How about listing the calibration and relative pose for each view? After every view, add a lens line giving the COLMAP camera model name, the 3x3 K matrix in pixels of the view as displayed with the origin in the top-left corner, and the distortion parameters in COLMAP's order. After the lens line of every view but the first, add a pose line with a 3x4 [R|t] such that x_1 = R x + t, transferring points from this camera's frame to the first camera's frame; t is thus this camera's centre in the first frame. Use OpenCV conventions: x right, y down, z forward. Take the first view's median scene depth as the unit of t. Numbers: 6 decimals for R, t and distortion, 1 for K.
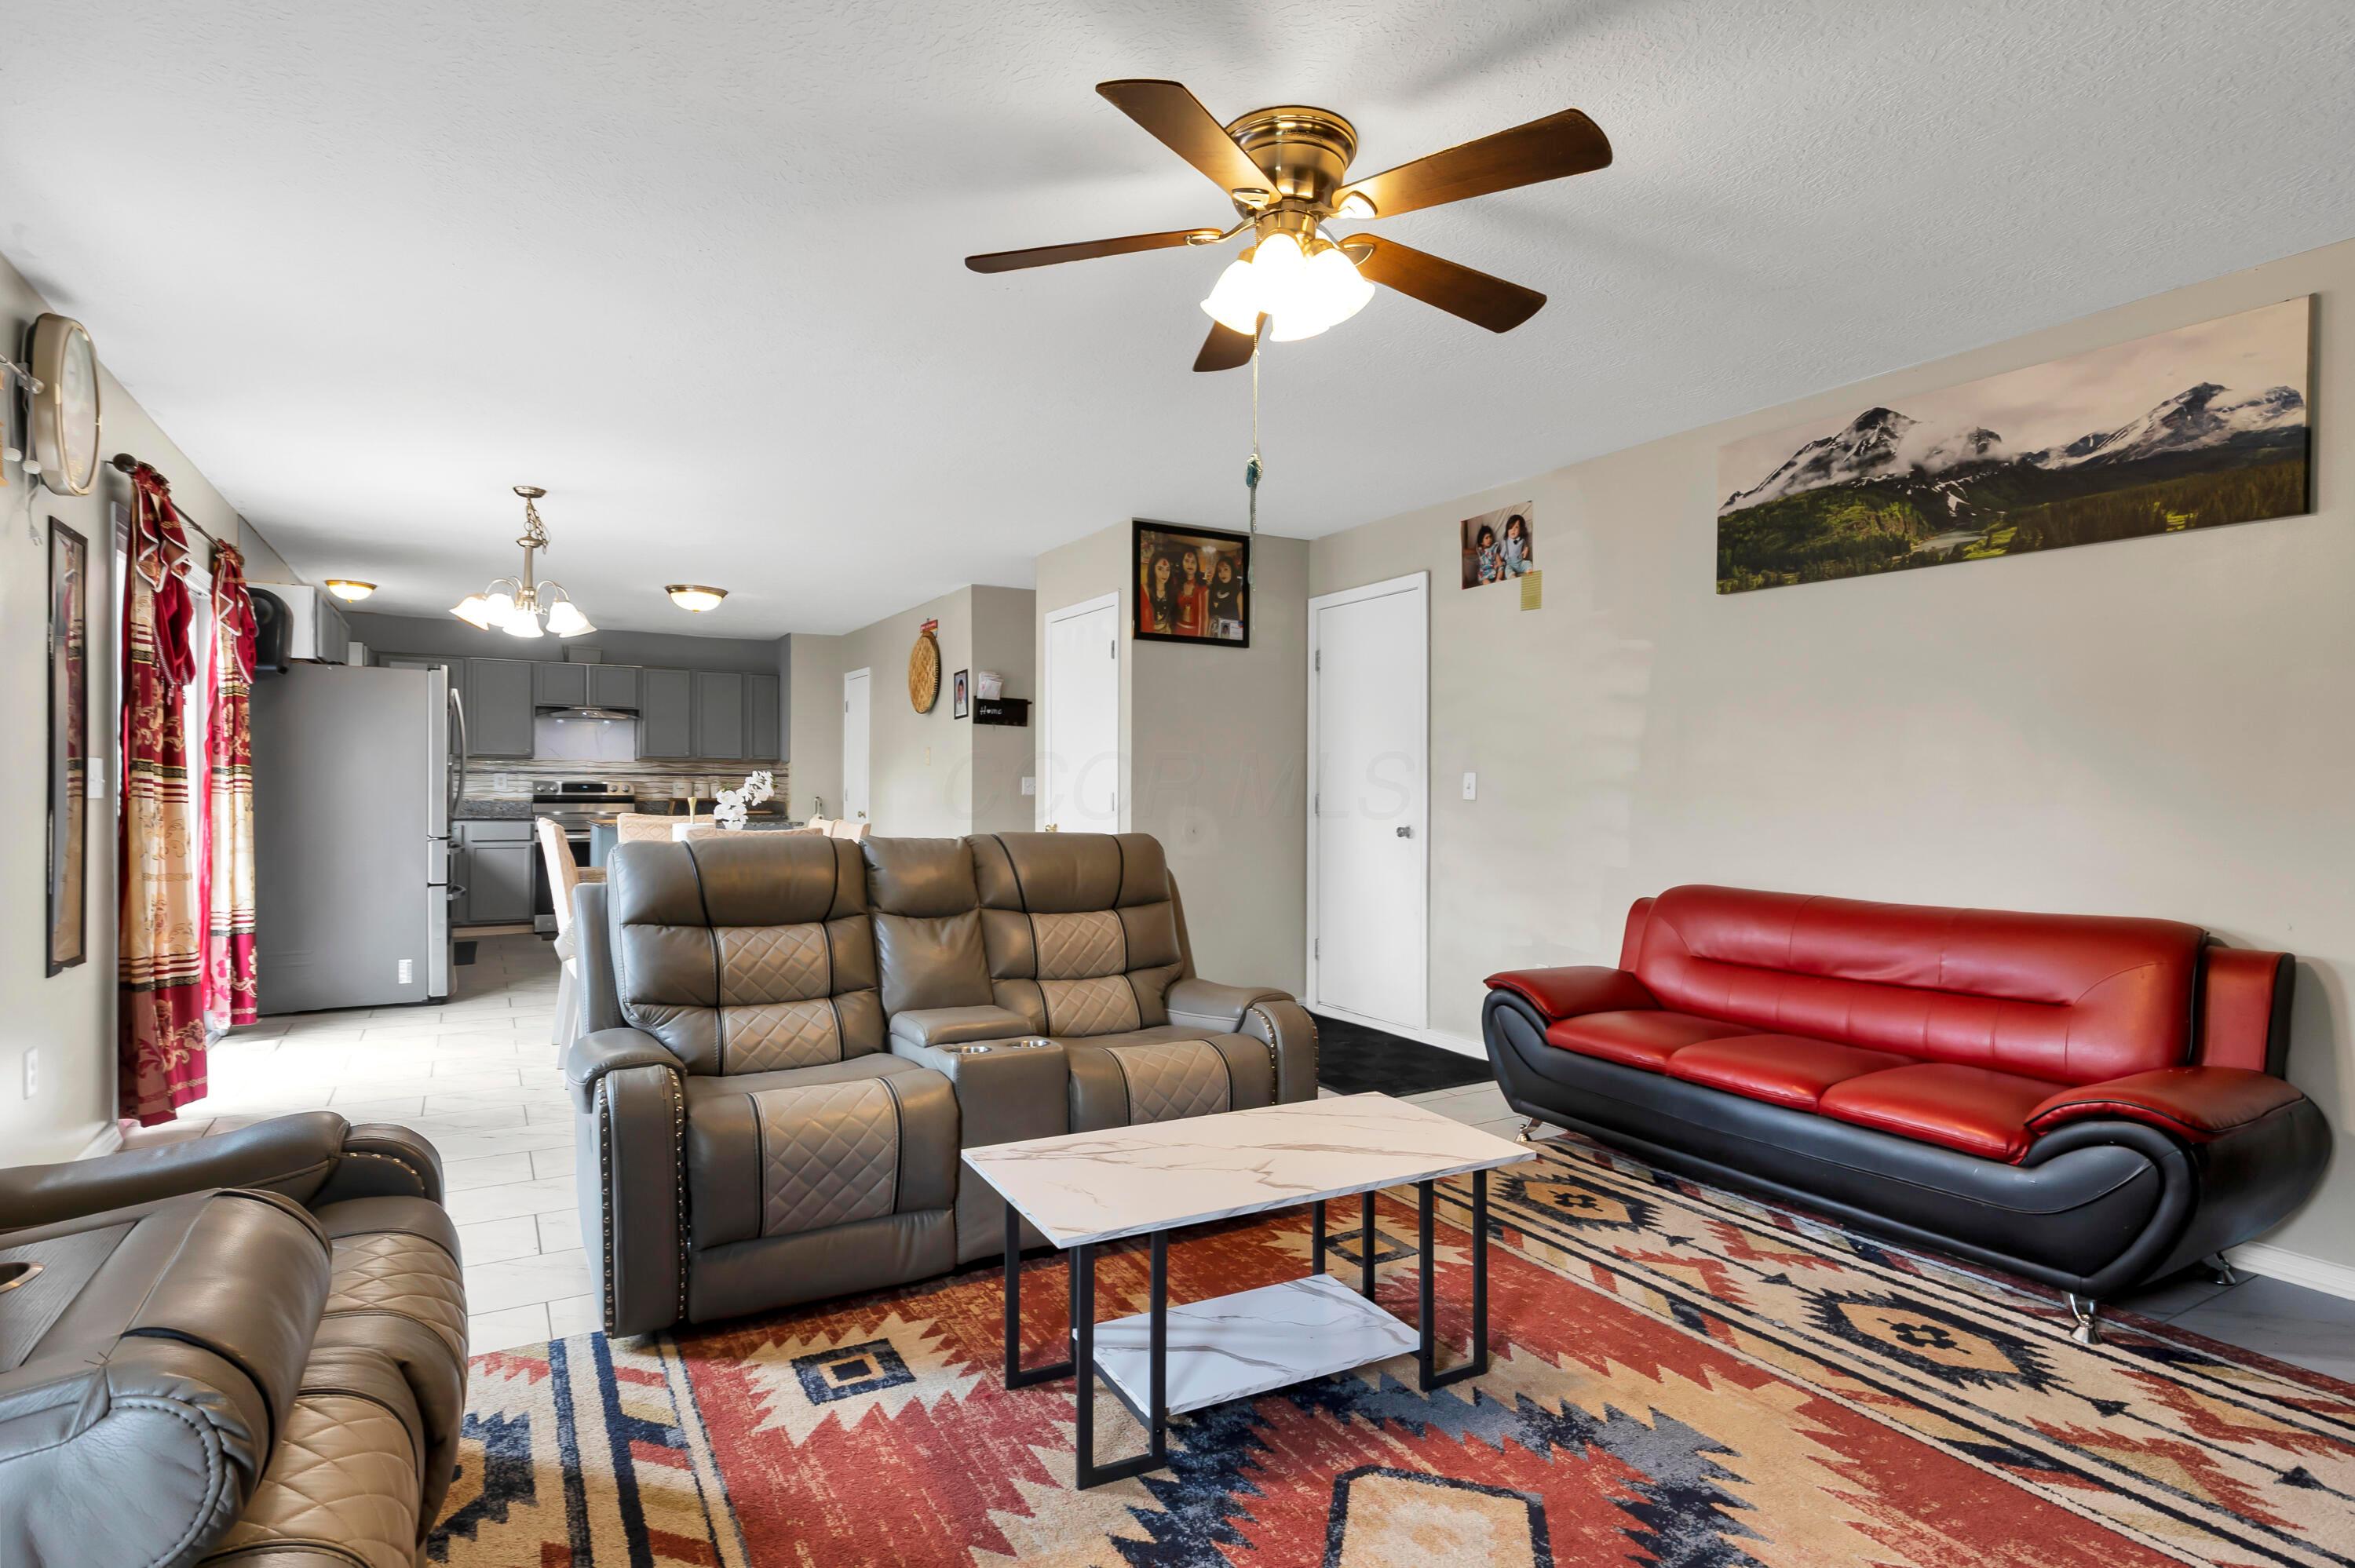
lens RADIAL K [[1176.0, 0, 1157.9], [0, 1176.0, 781.4], [0, 0, 1]] dist [-0.002336, 0.001358]
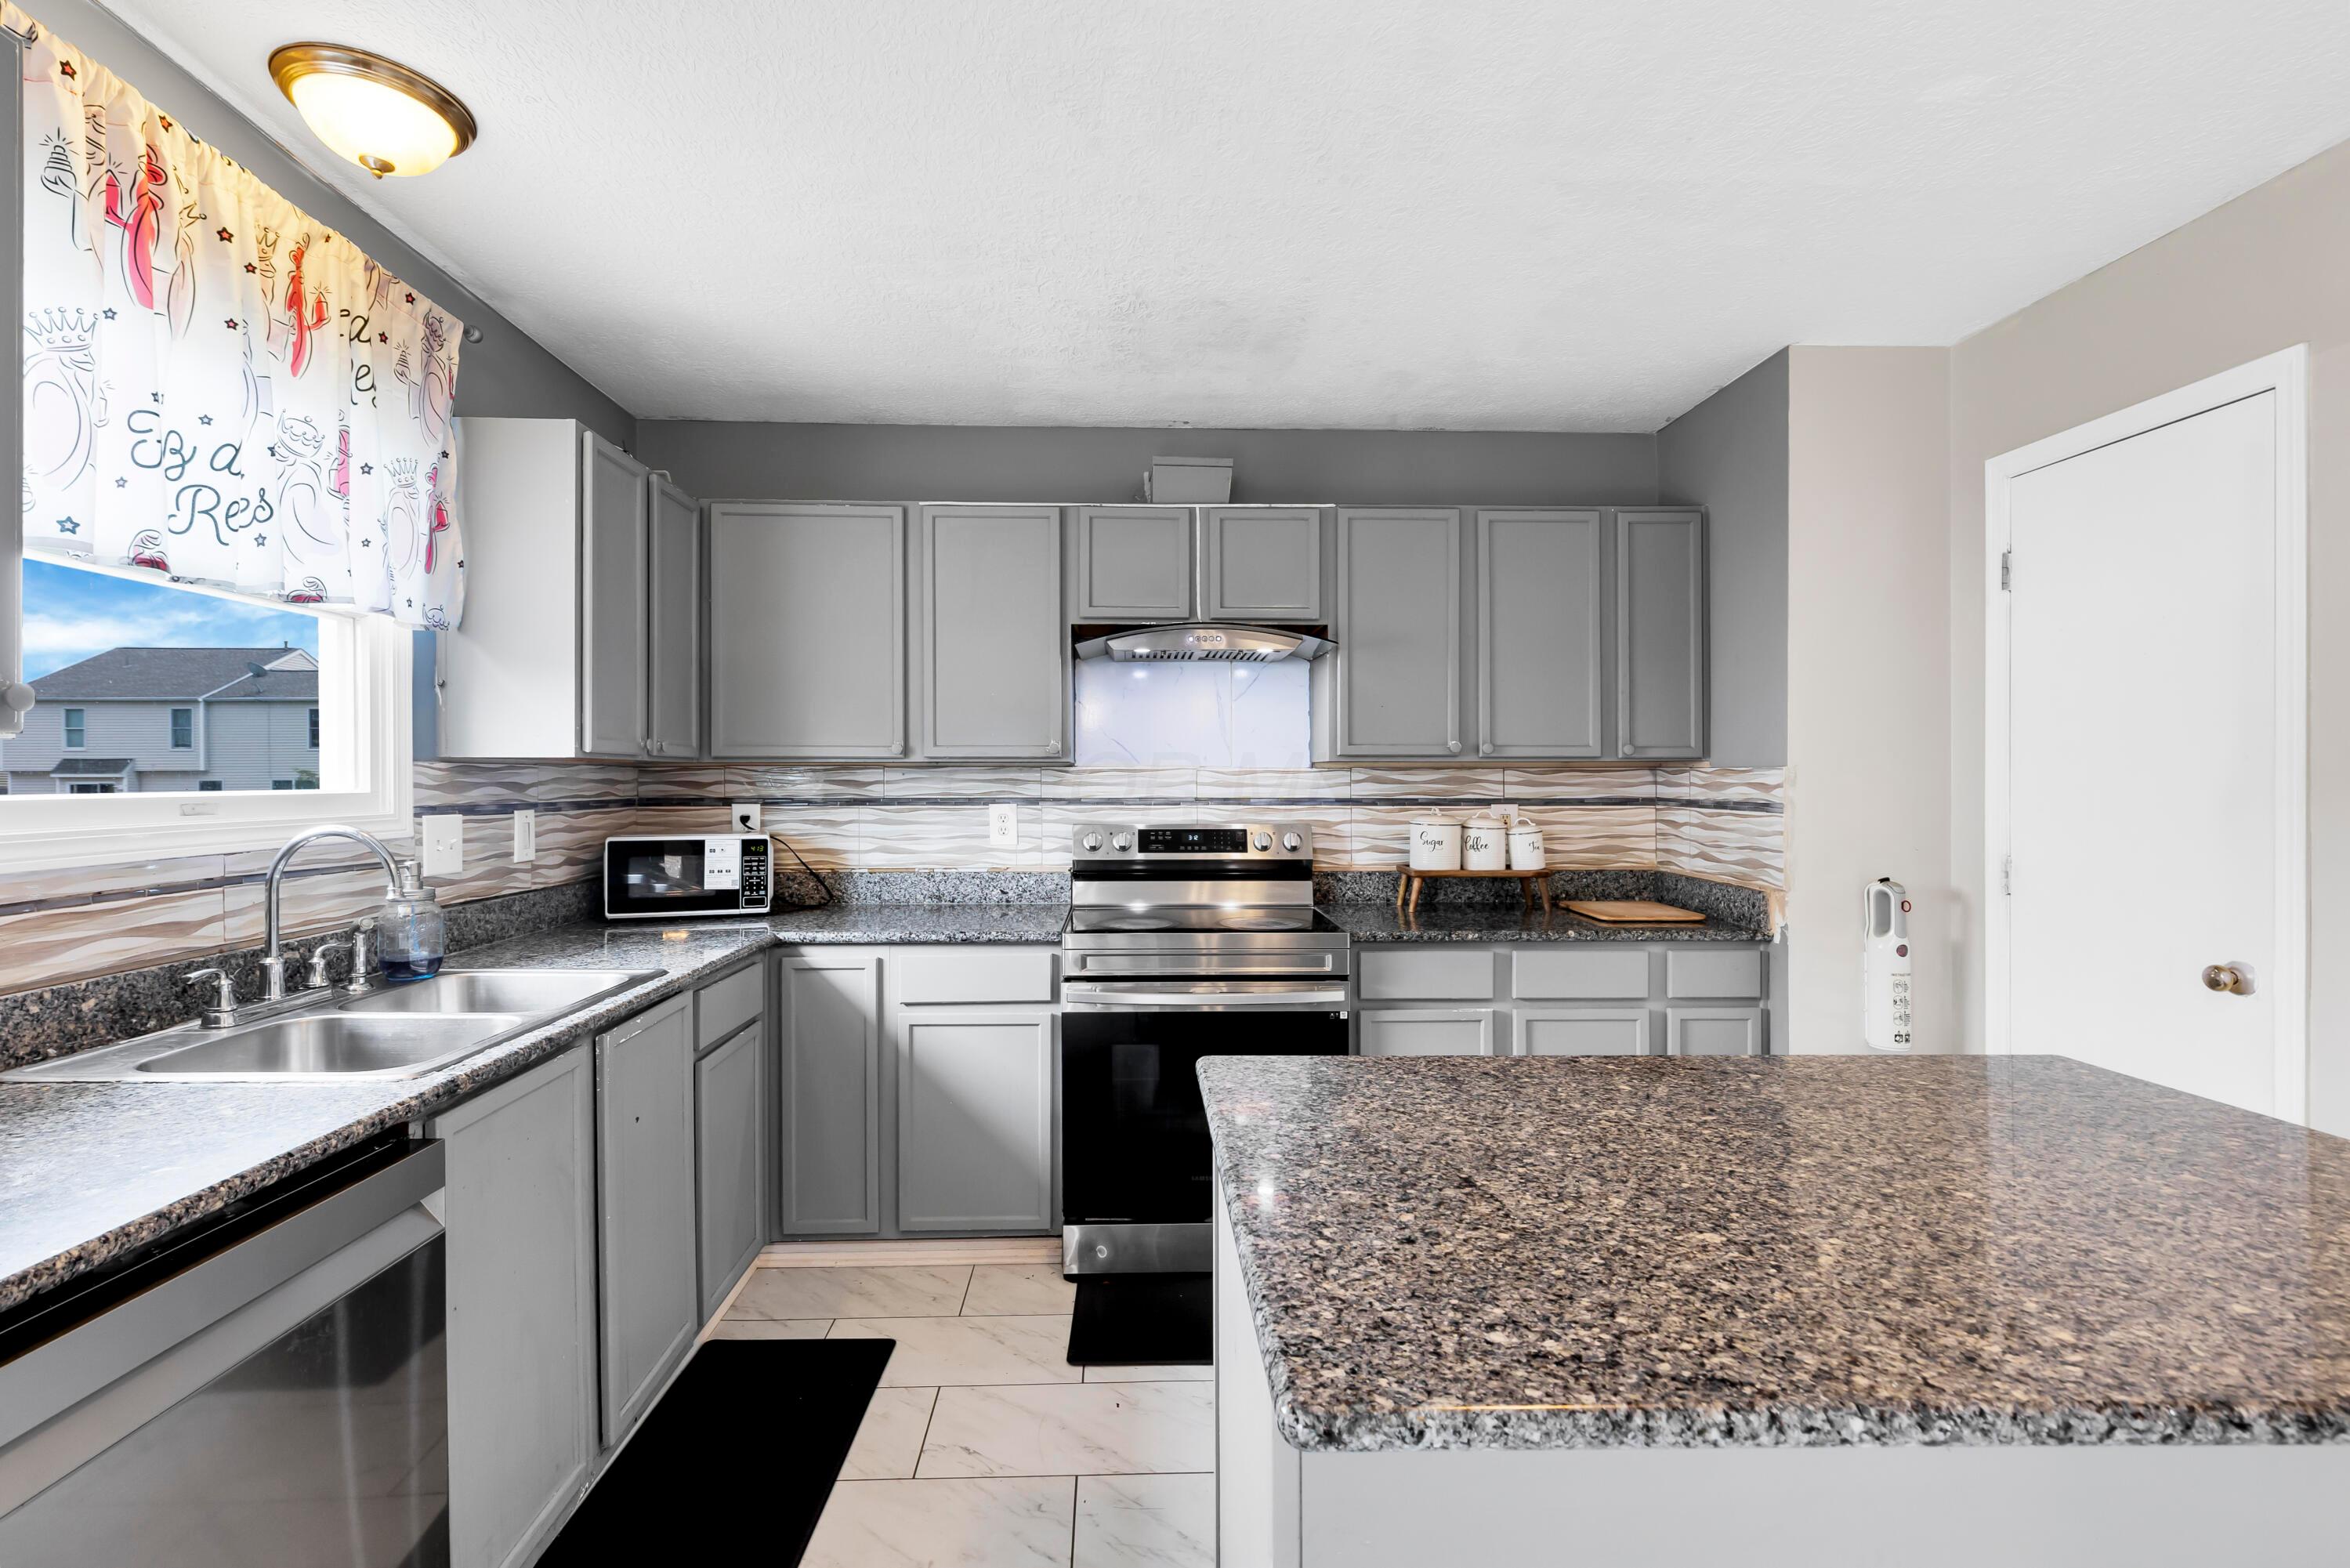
lens RADIAL K [[1073.5, 0, 1154.1], [0, 1073.5, 774.1], [0, 0, 1]] dist [0.003474, -0.001183]
pose [[0.880994, -0.005909, -0.473090, -0.636482], [0.007819, 0.999967, 0.002071, -0.031891], [0.473062, -0.005524, 0.881012, 1.309772]]
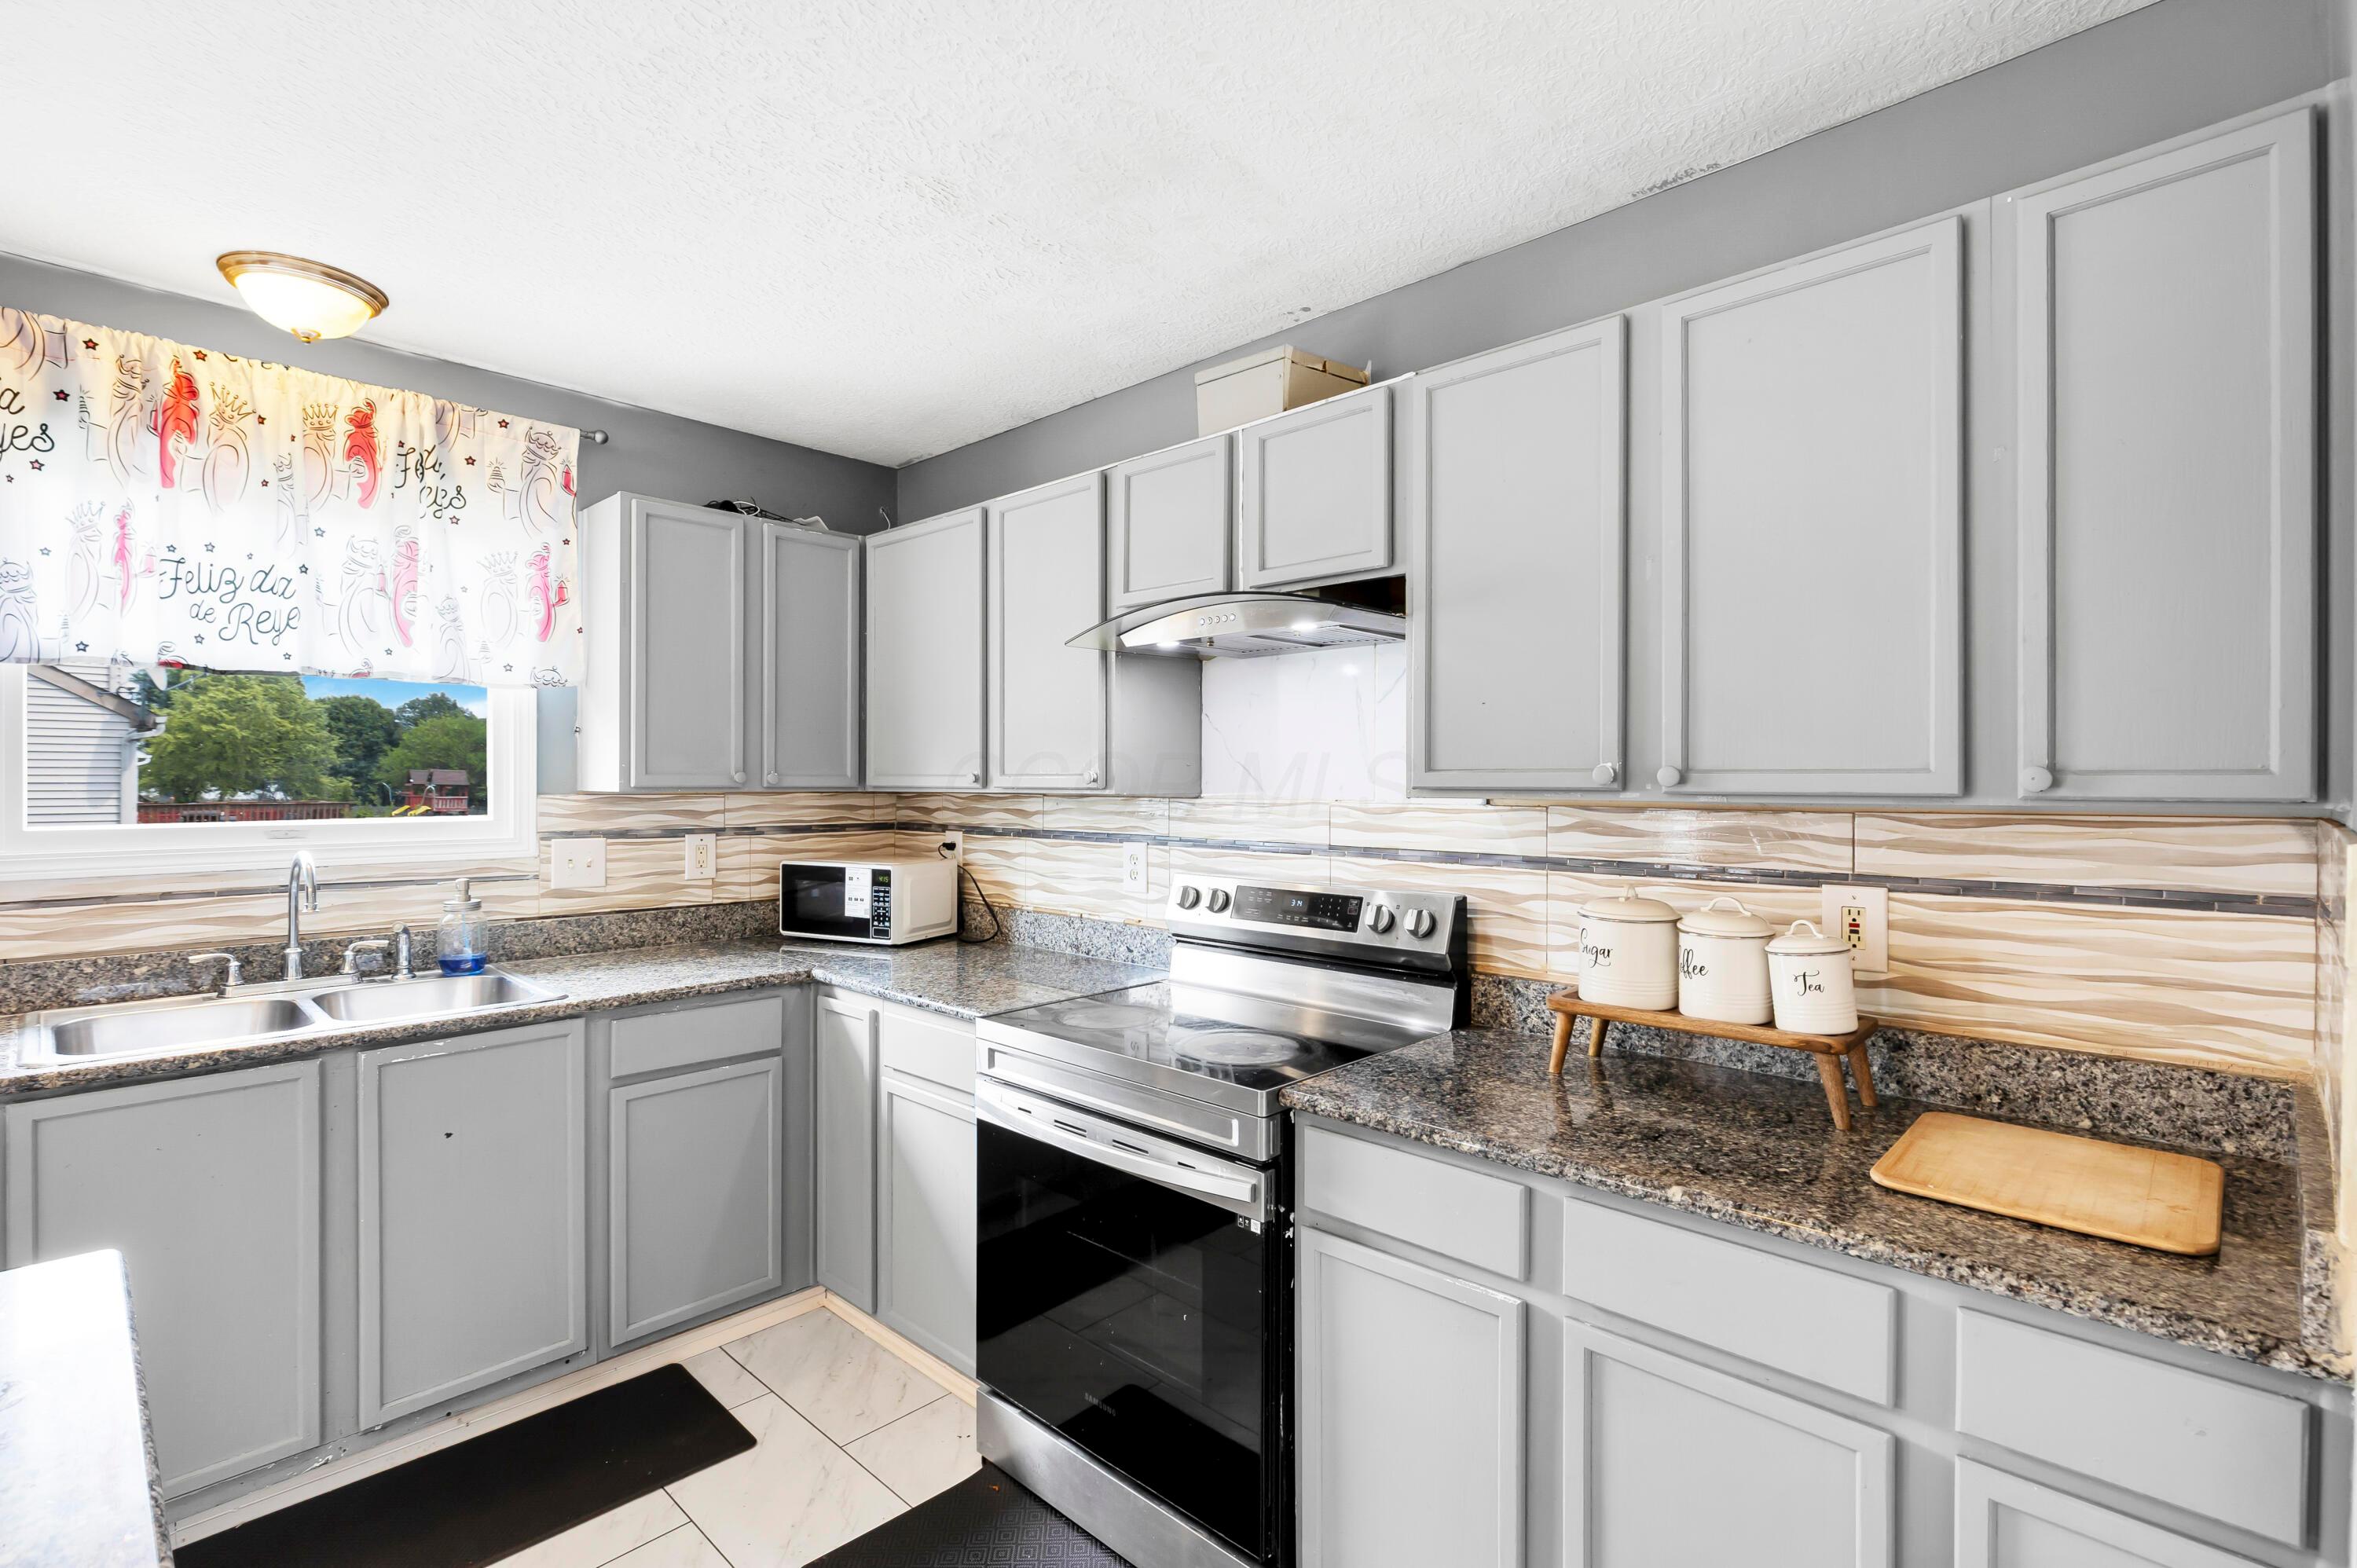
lens RADIAL K [[1076.6, 0, 1159.6], [0, 1076.6, 779.4], [0, 0, 1]] dist [0.003474, -0.001183]
pose [[0.269146, -0.005337, -0.963085, -0.498451], [0.006873, 0.999970, -0.003620, -0.043010], [0.963075, -0.005645, 0.269174, 1.722792]]
